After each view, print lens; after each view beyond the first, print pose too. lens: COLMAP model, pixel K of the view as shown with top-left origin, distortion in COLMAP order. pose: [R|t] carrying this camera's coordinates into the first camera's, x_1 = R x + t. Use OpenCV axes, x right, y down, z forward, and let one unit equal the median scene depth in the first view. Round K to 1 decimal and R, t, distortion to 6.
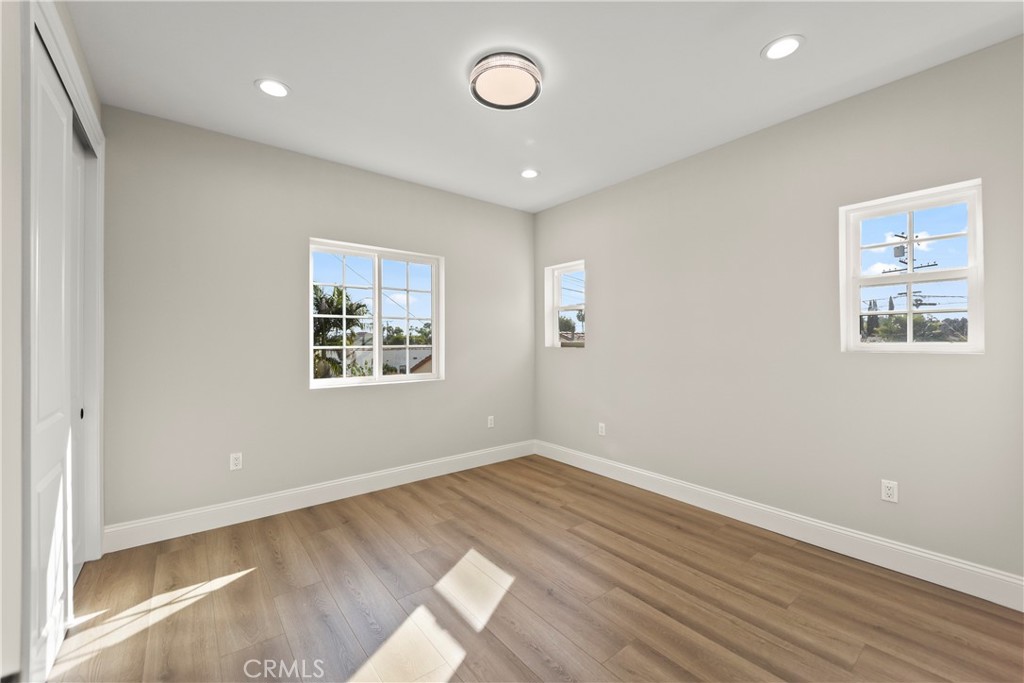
lens RADIAL K [[408.6, 0, 508.9], [0, 408.6, 338.6], [0, 0, 1]] dist [0.008705, -0.004692]
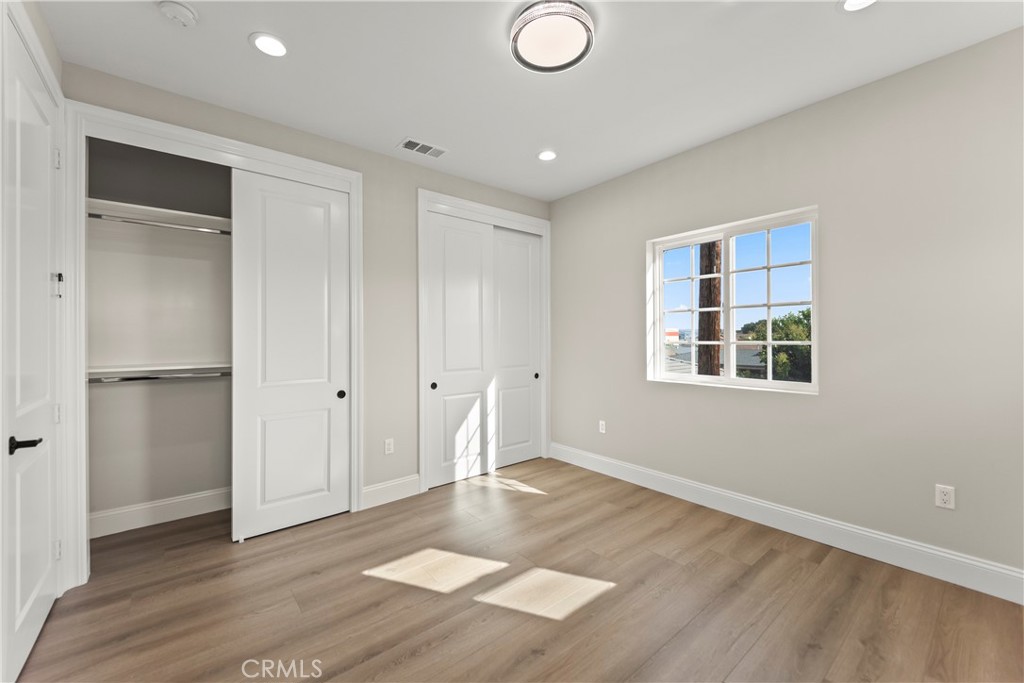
lens RADIAL K [[408.6, 0, 510.5], [0, 408.6, 337.5], [0, 0, 1]] dist [0.008705, -0.004692]
pose [[0.026410, 0.006195, -0.999632, 0.637636], [0.008979, 0.999939, 0.006434, 0.000179], [0.999611, -0.009145, 0.026352, 0.663786]]
